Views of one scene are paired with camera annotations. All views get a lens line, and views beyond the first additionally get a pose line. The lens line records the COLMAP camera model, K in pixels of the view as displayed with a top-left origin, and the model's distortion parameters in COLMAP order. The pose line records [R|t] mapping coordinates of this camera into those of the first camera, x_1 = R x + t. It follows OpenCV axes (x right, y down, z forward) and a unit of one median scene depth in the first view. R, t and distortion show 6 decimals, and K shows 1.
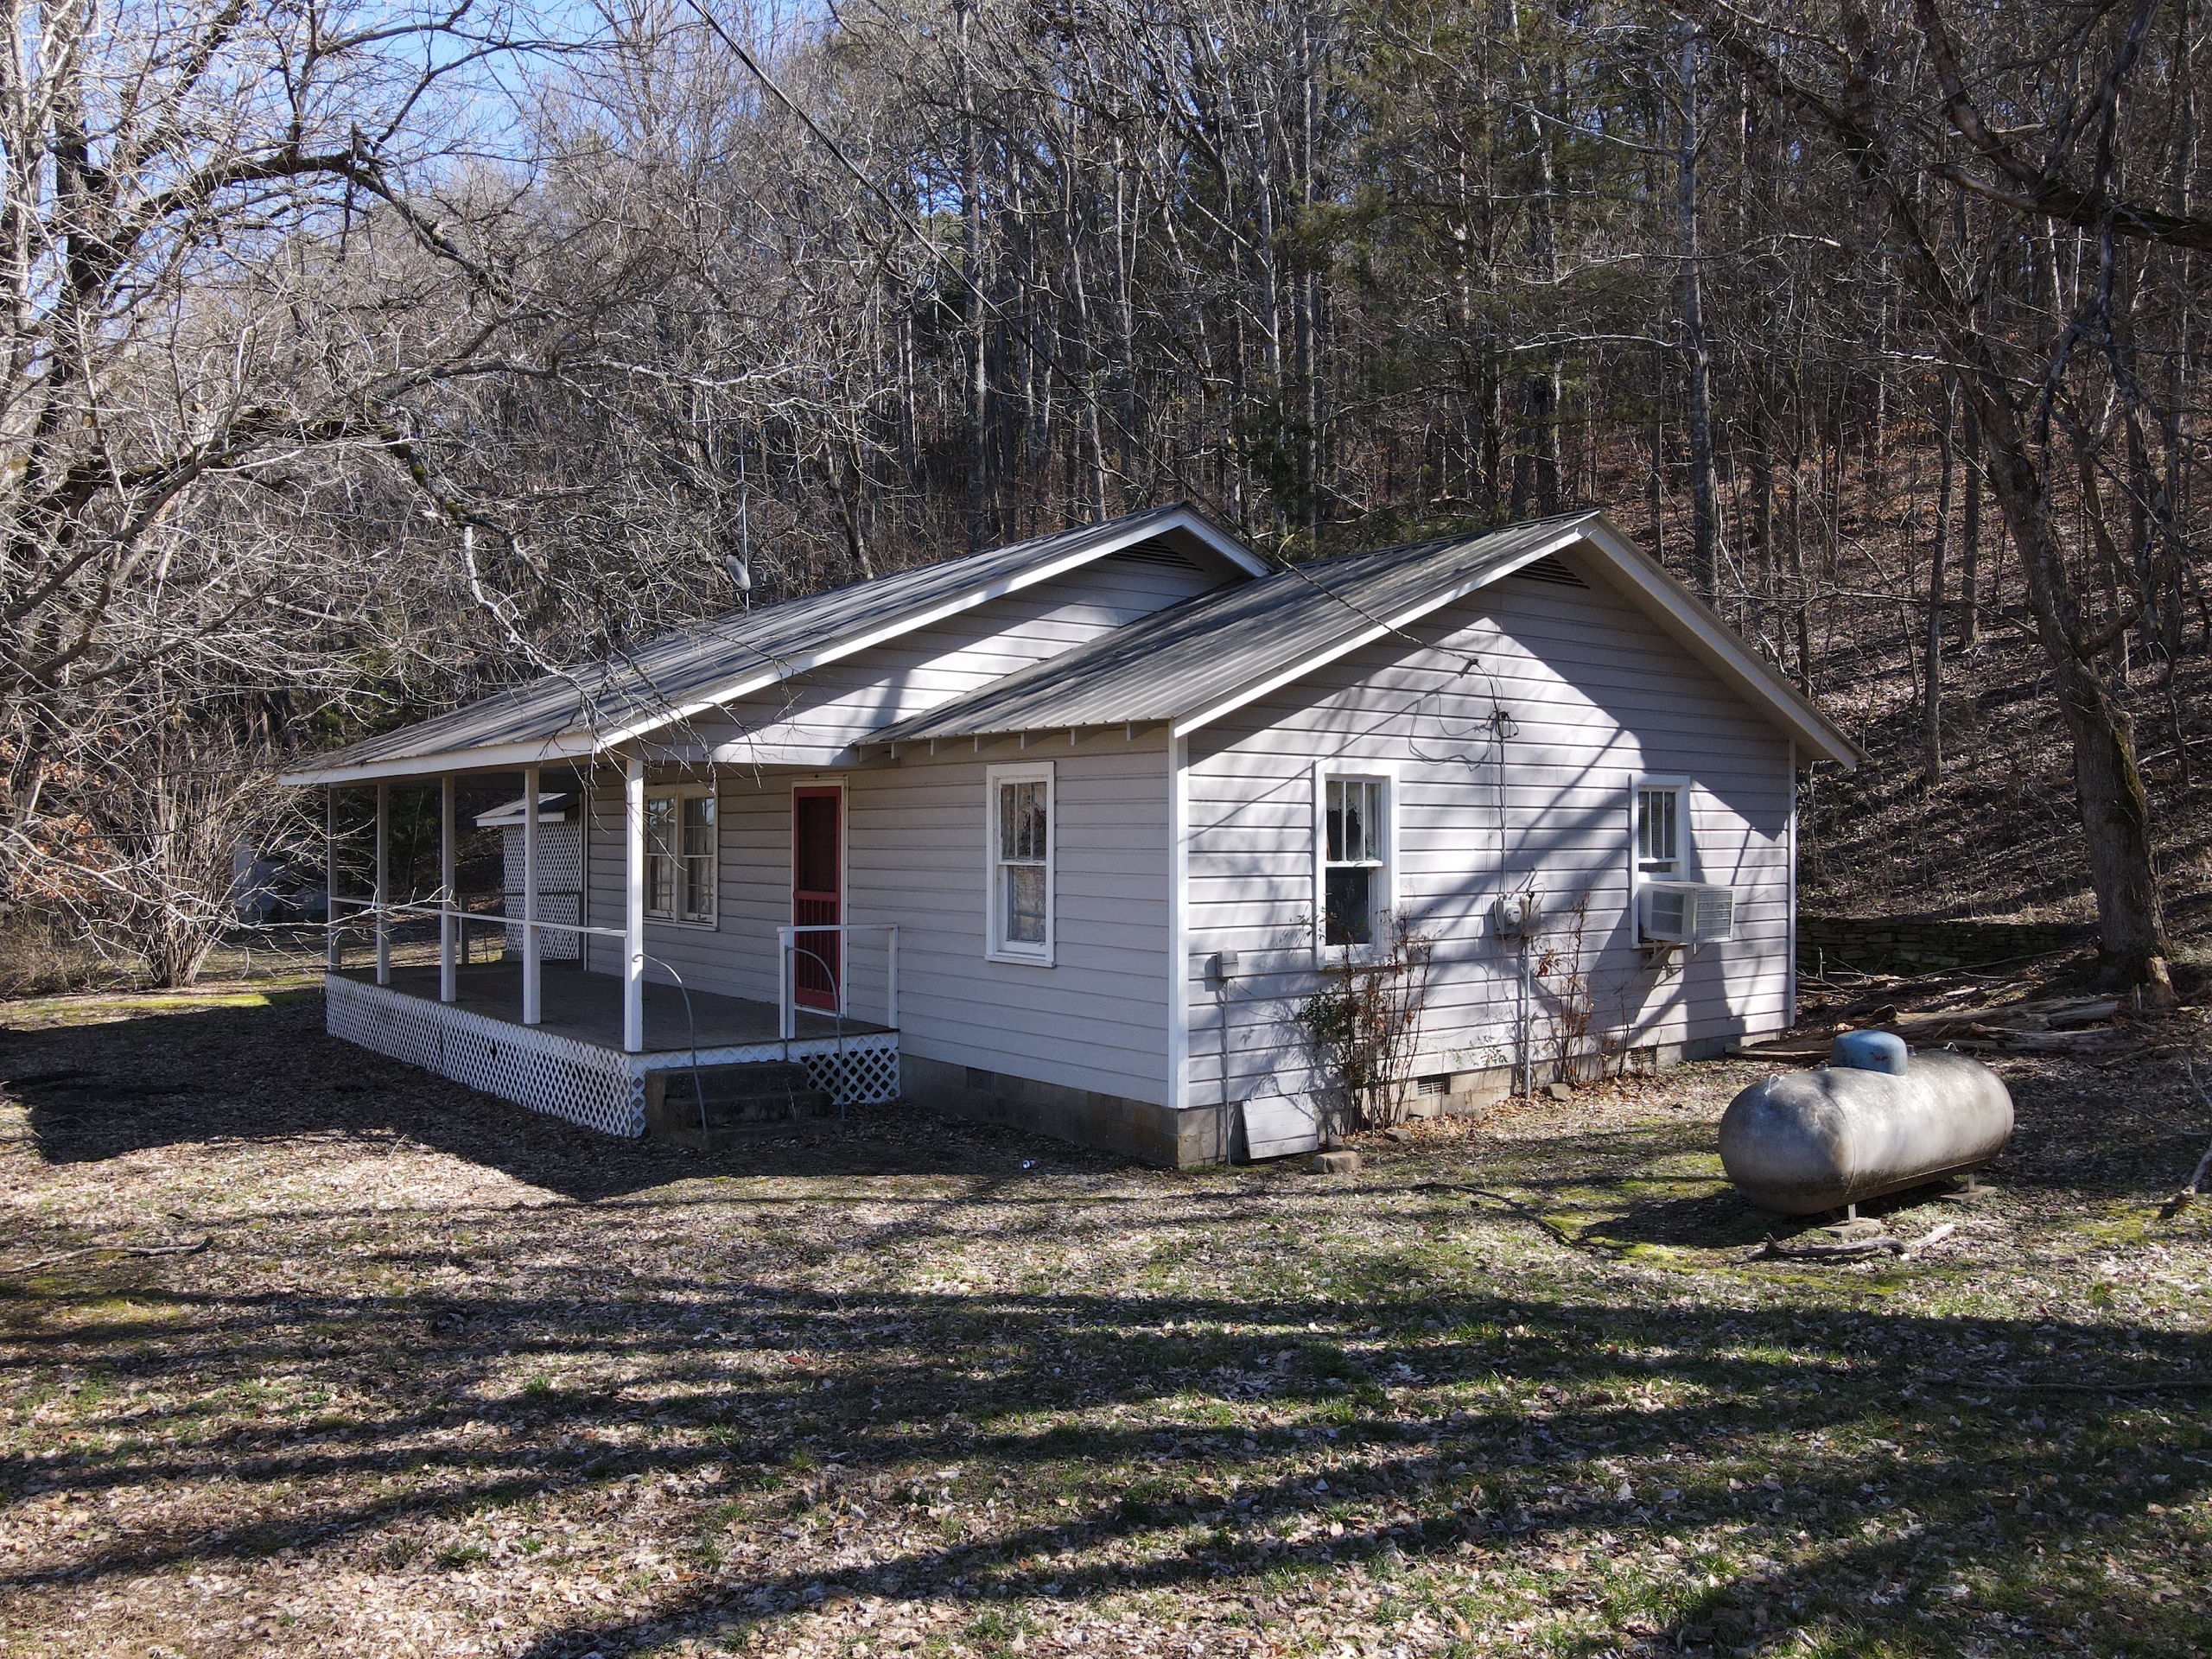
lens RADIAL K [[1590.0, 0, 1084.6], [0, 1590.0, 828.0], [0, 0, 1]] dist [0.019838, -0.013237]
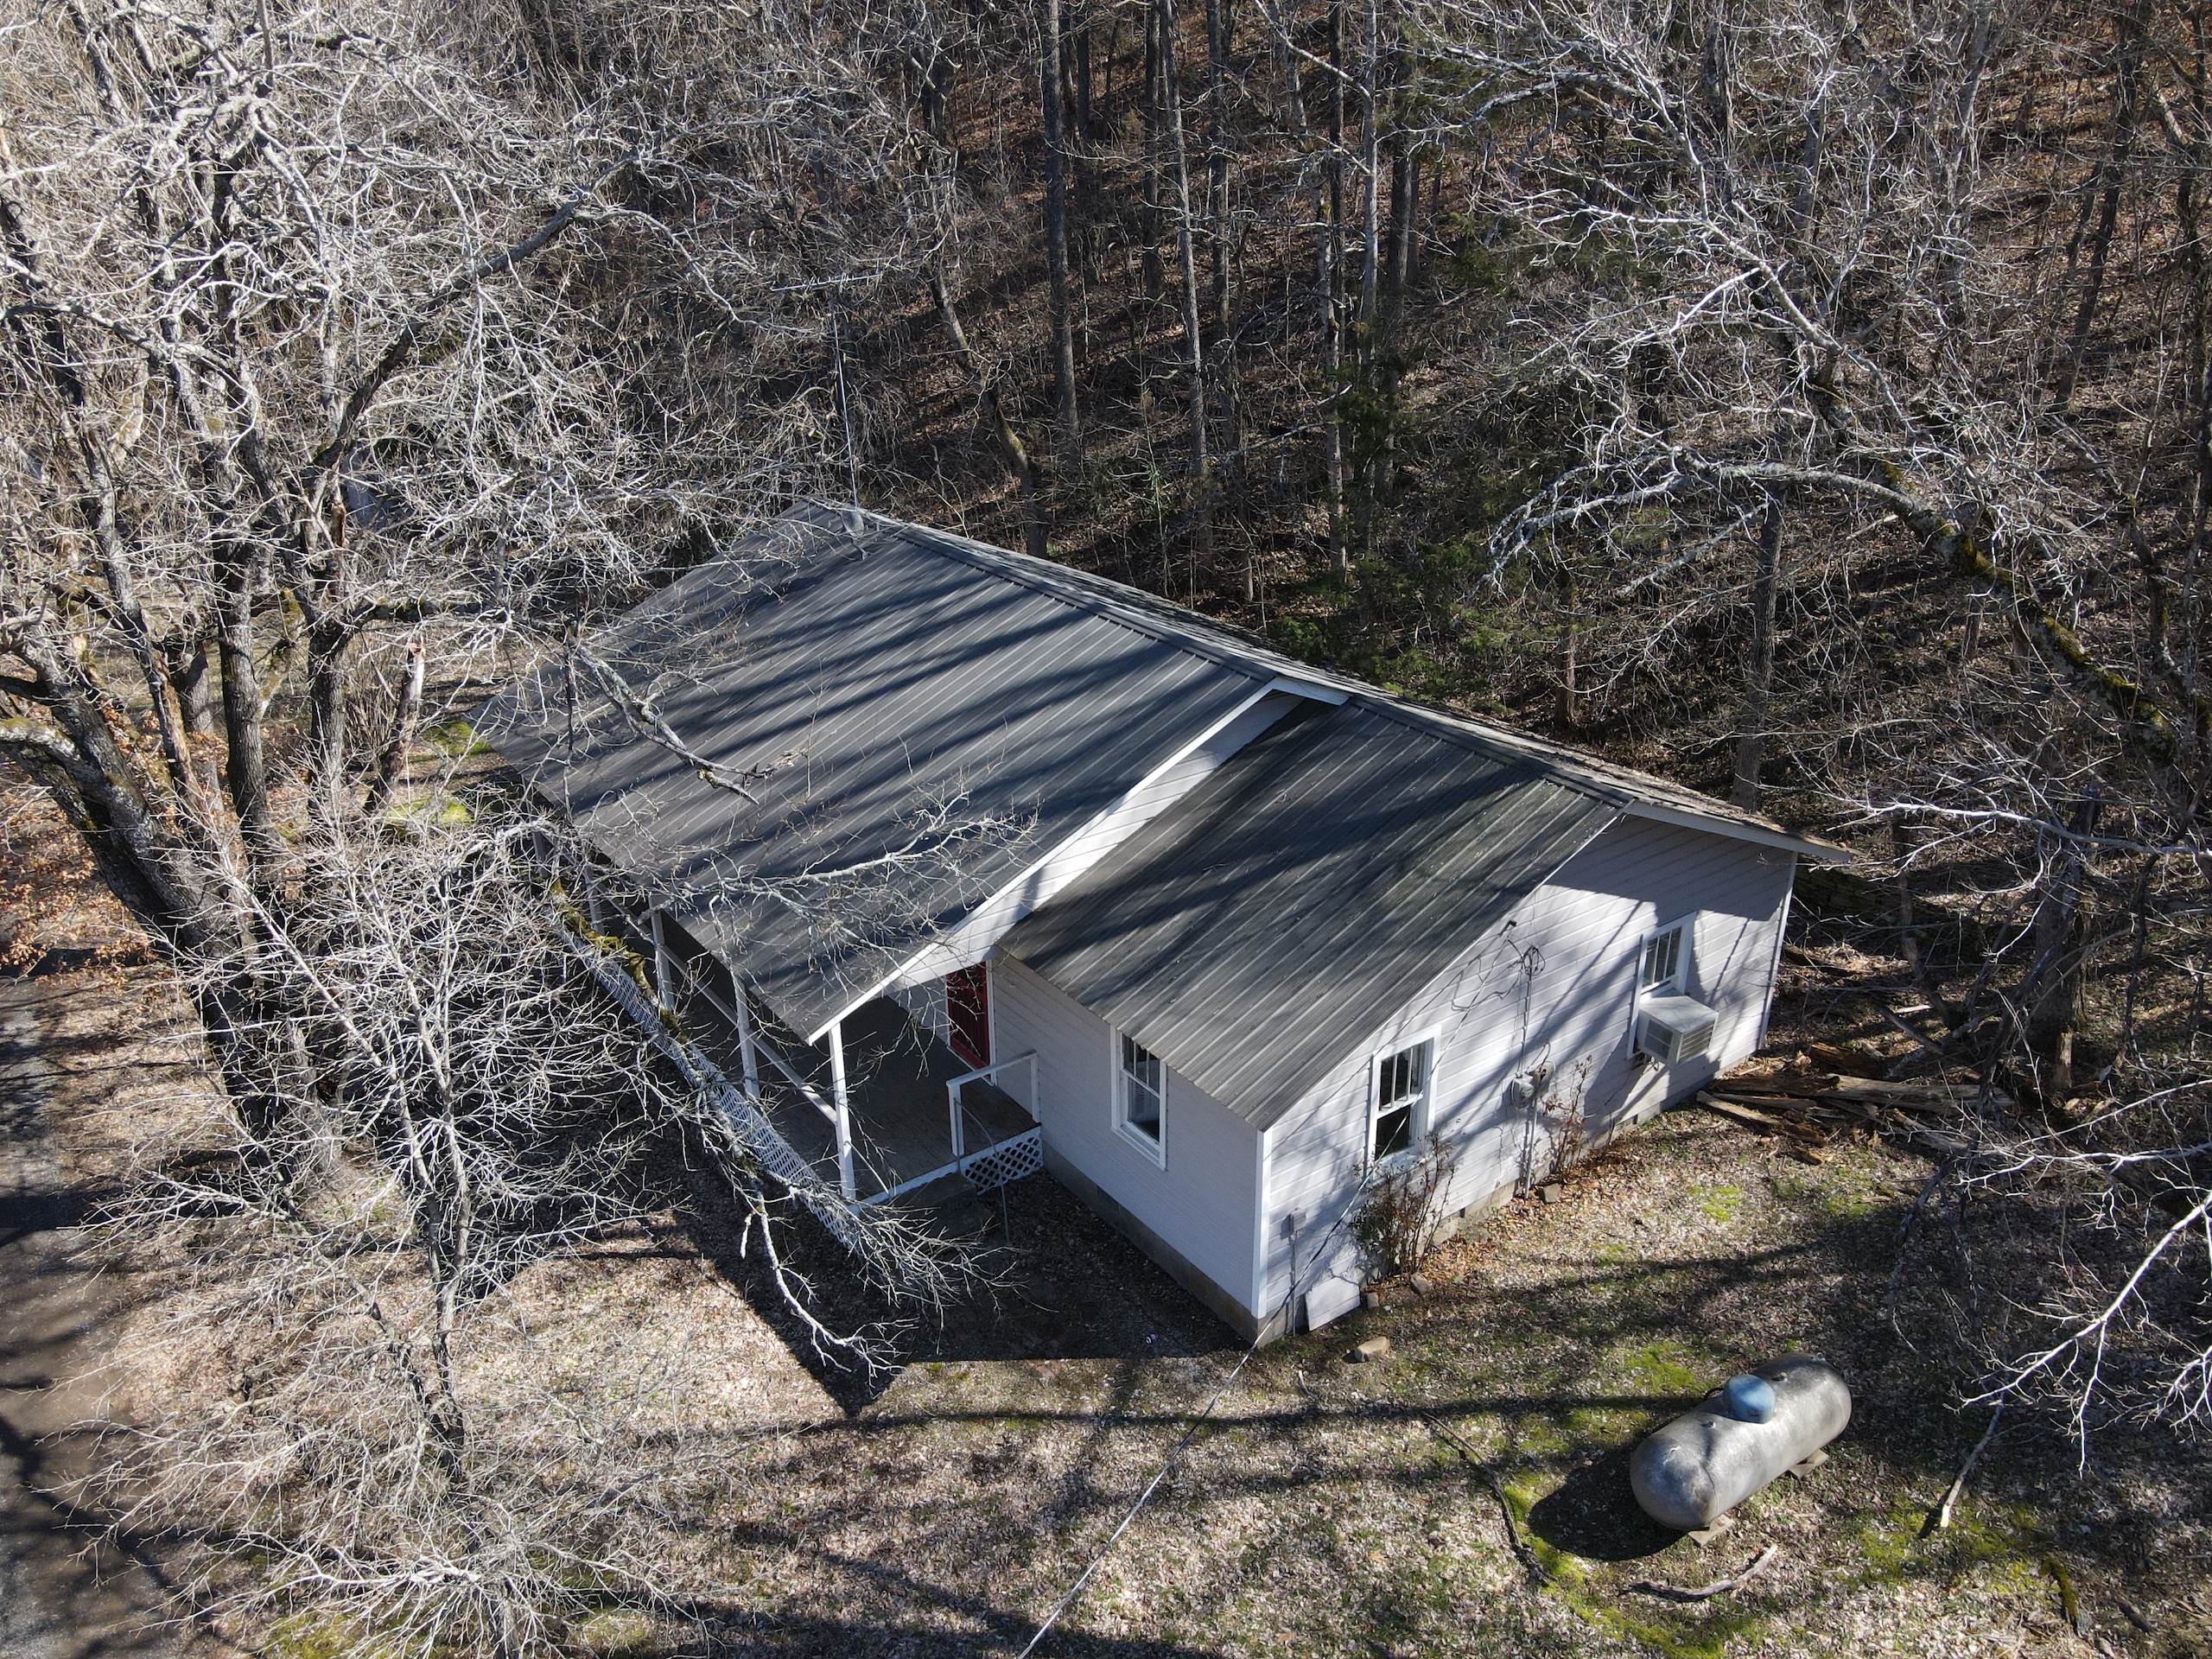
lens RADIAL K [[1590.0, 0, 1099.2], [0, 1590.0, 845.6], [0, 0, 1]] dist [0.019838, -0.013237]
pose [[0.999387, 0.010382, -0.033435, -0.032189], [0.003058, 0.925481, 0.378781, -0.624796], [0.034876, -0.378651, 0.924882, -0.116057]]
